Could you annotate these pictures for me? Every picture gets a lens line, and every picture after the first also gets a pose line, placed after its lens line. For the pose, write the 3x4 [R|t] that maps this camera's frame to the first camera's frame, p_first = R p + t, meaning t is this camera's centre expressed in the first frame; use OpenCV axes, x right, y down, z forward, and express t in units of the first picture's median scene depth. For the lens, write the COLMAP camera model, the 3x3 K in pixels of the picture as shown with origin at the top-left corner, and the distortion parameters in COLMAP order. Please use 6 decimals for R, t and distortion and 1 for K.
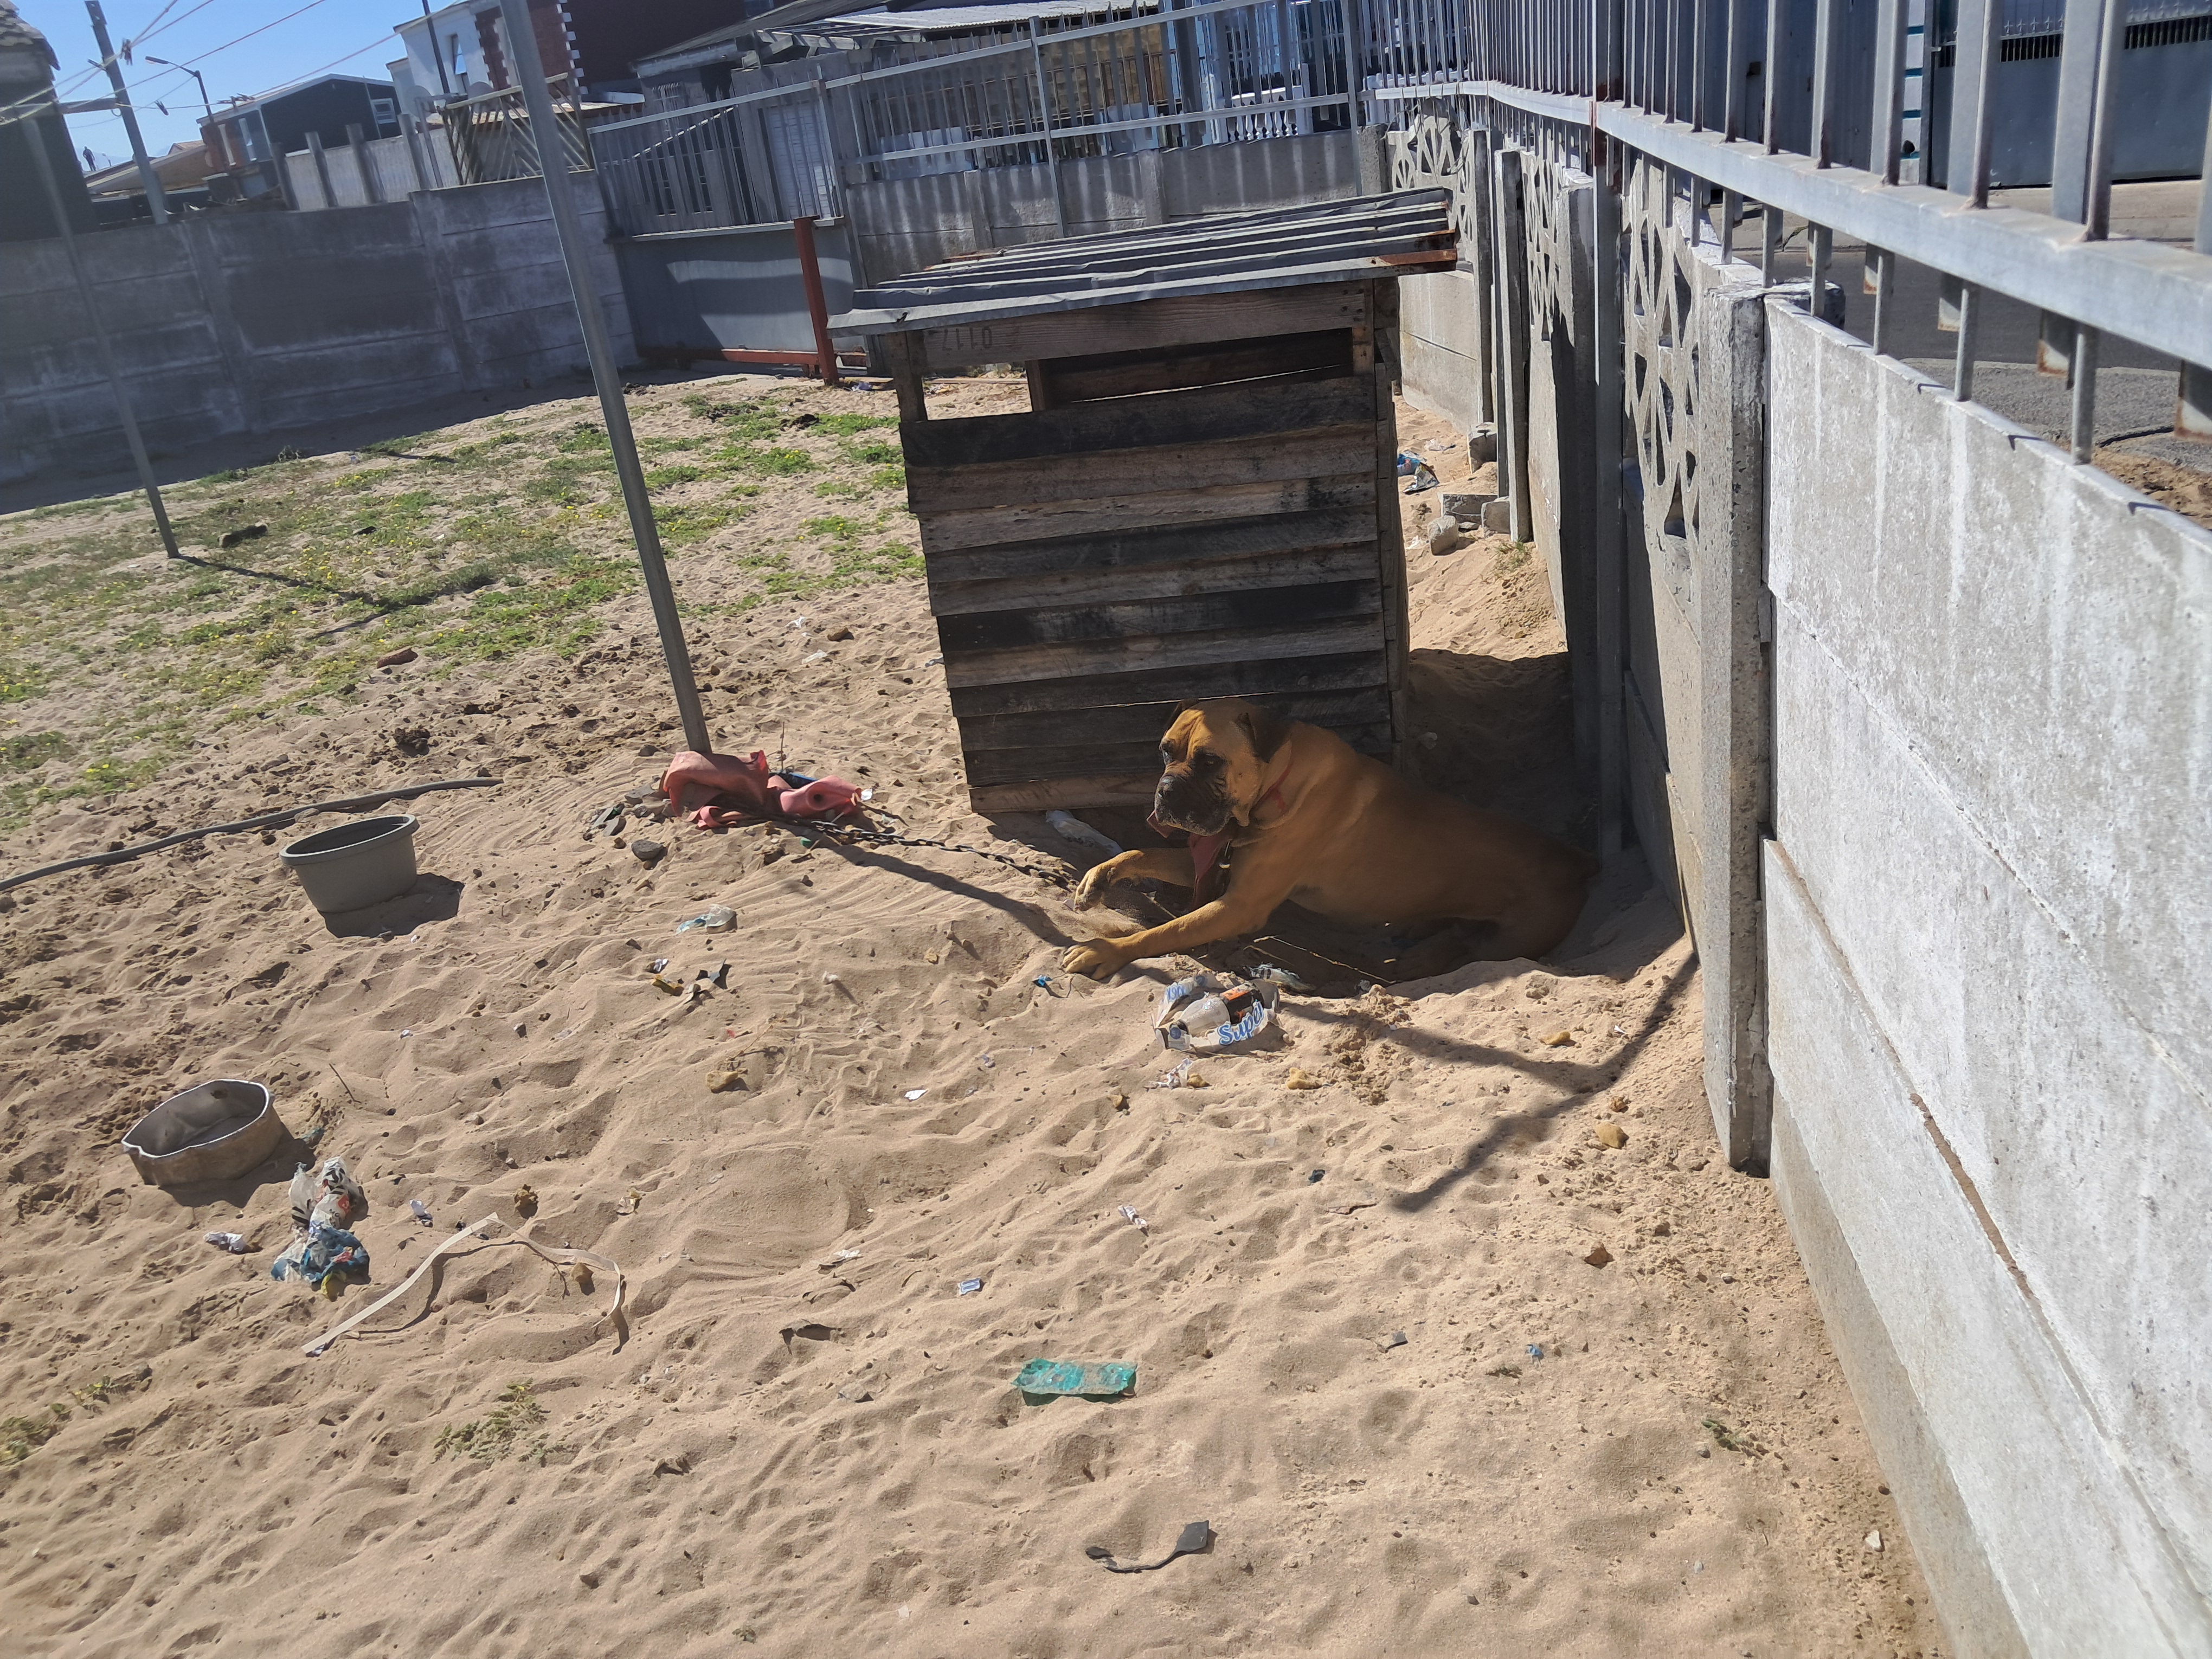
lens RADIAL K [[1750.7, 0, 1106.0], [0, 1750.7, 829.5], [0, 0, 1]] dist [-0.004598, -0.008687]
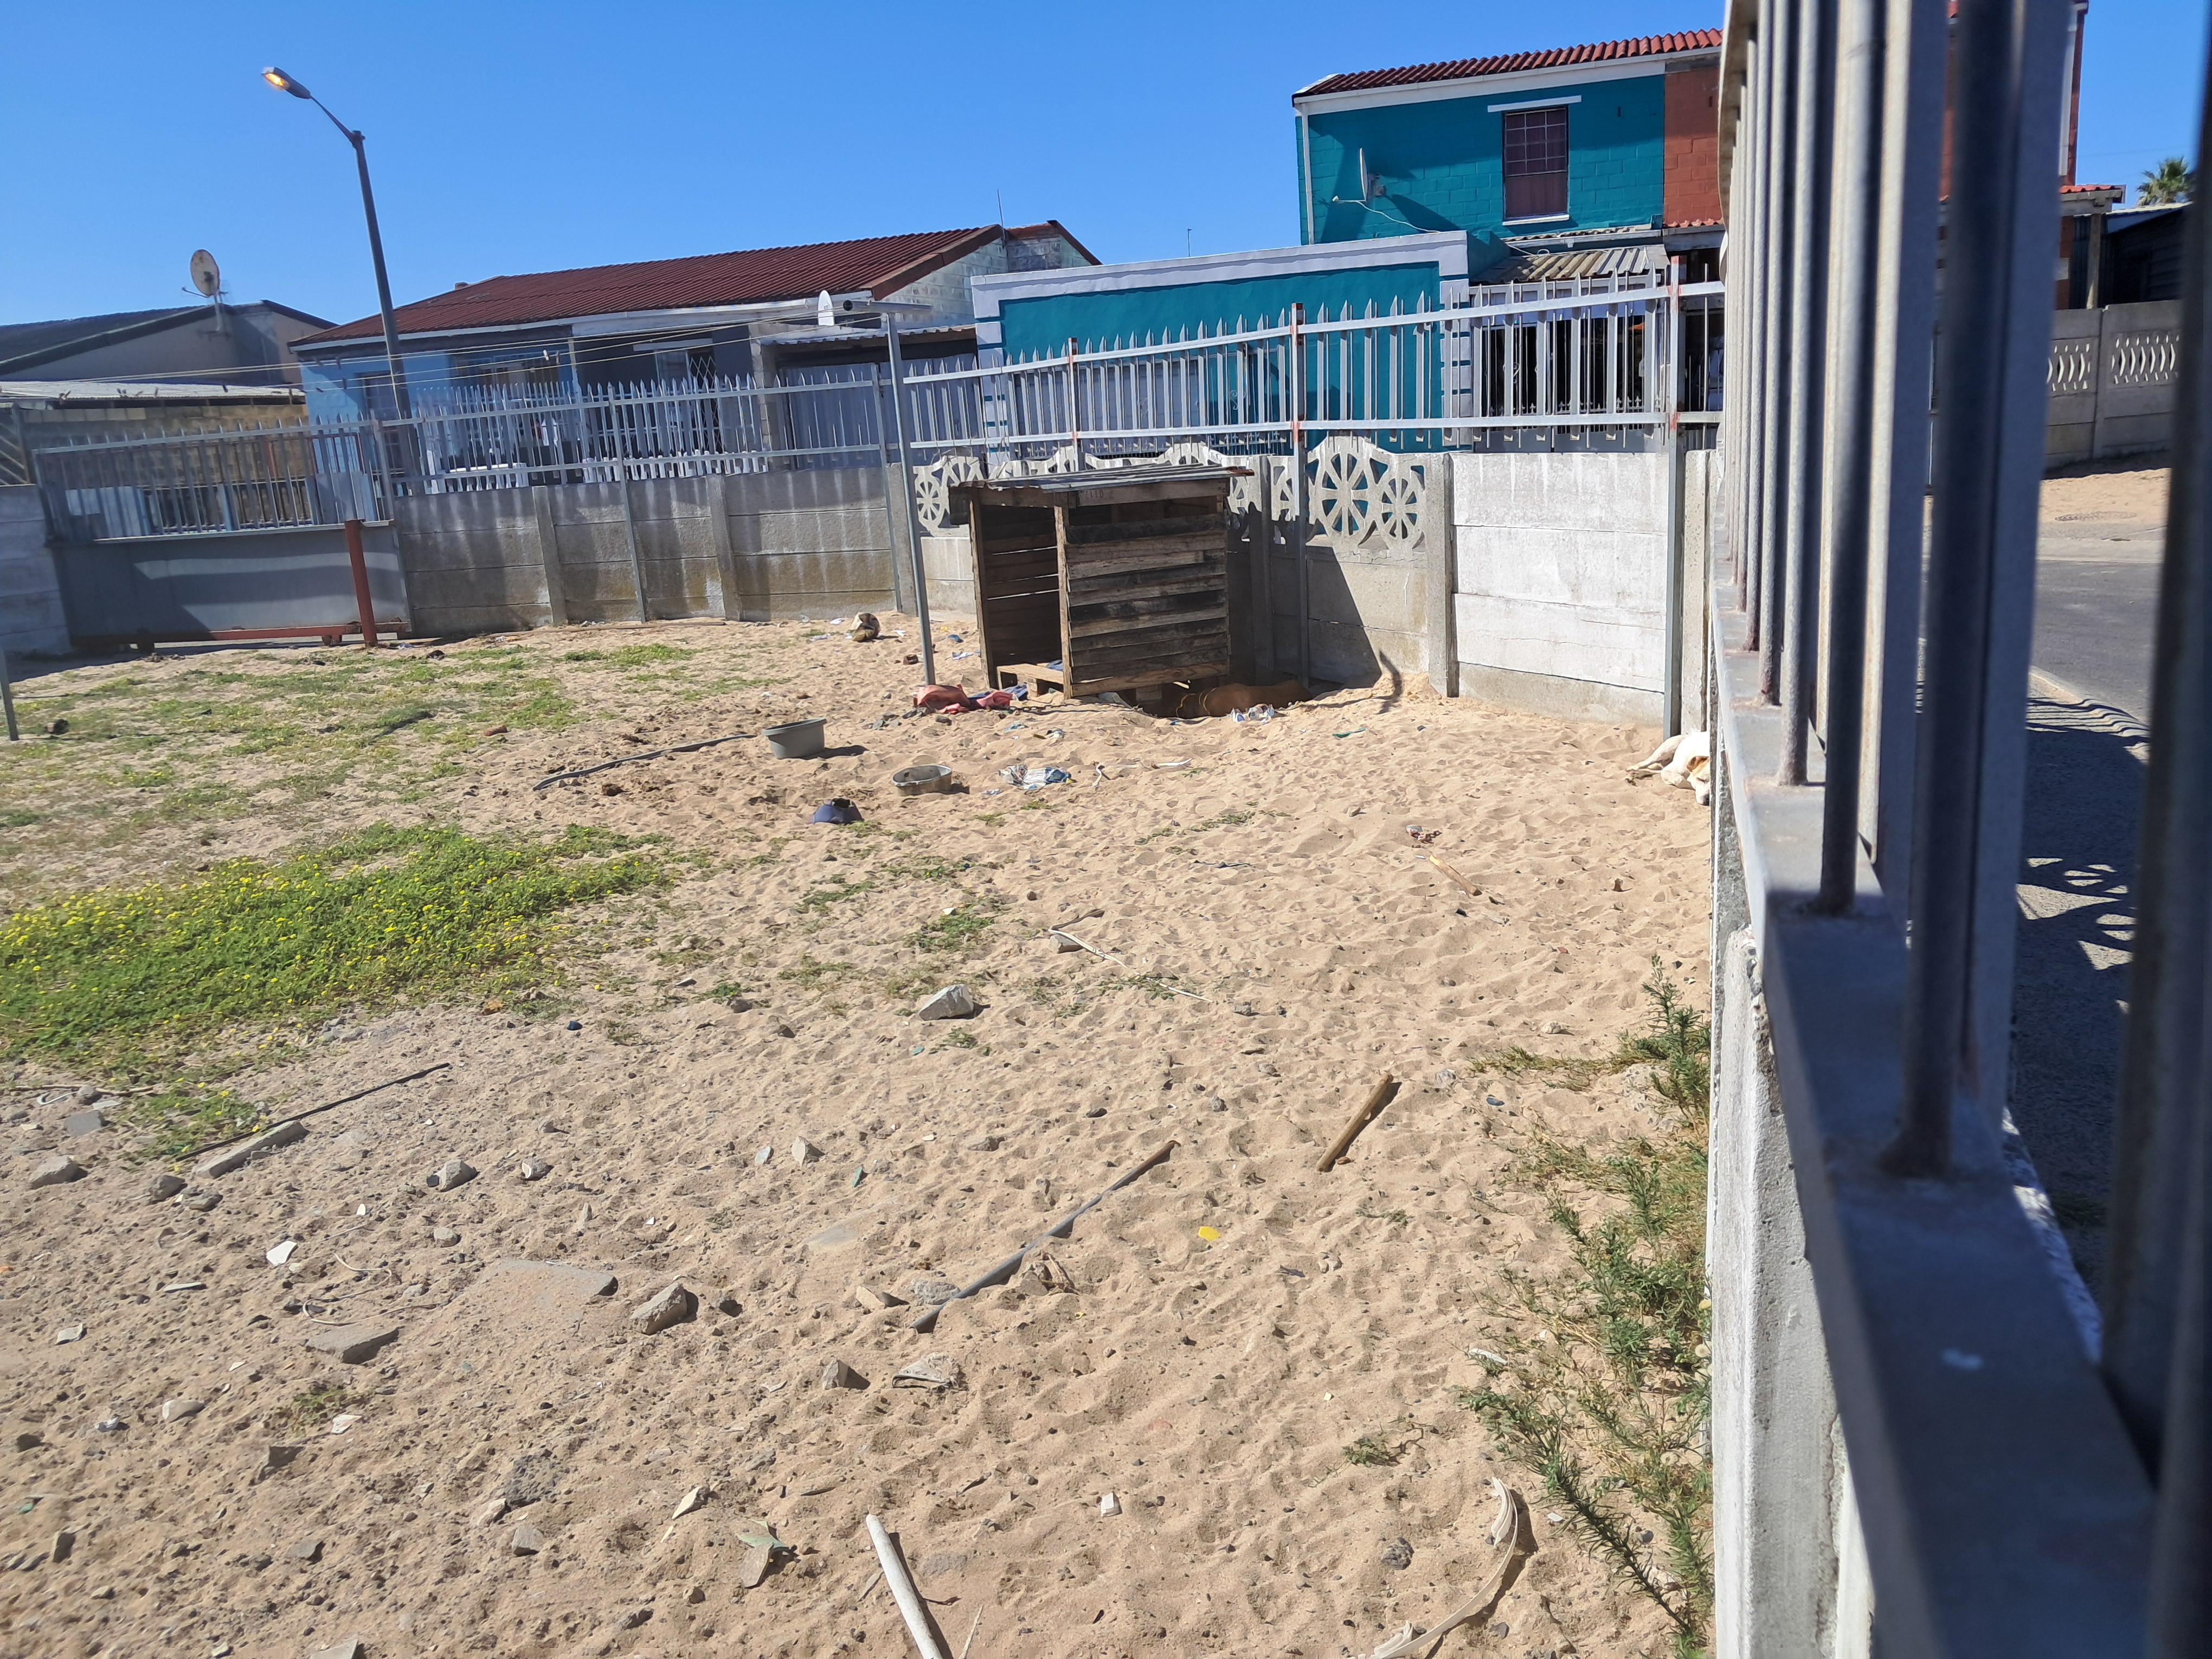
lens RADIAL K [[1750.7, 0, 1106.0], [0, 1750.7, 829.5], [0, 0, 1]] dist [-0.004598, -0.008687]
pose [[0.828431, -0.054825, 0.557401, -0.672275], [0.176086, 0.970230, -0.166276, 0.279139], [-0.531691, 0.235898, 0.813423, -0.441543]]
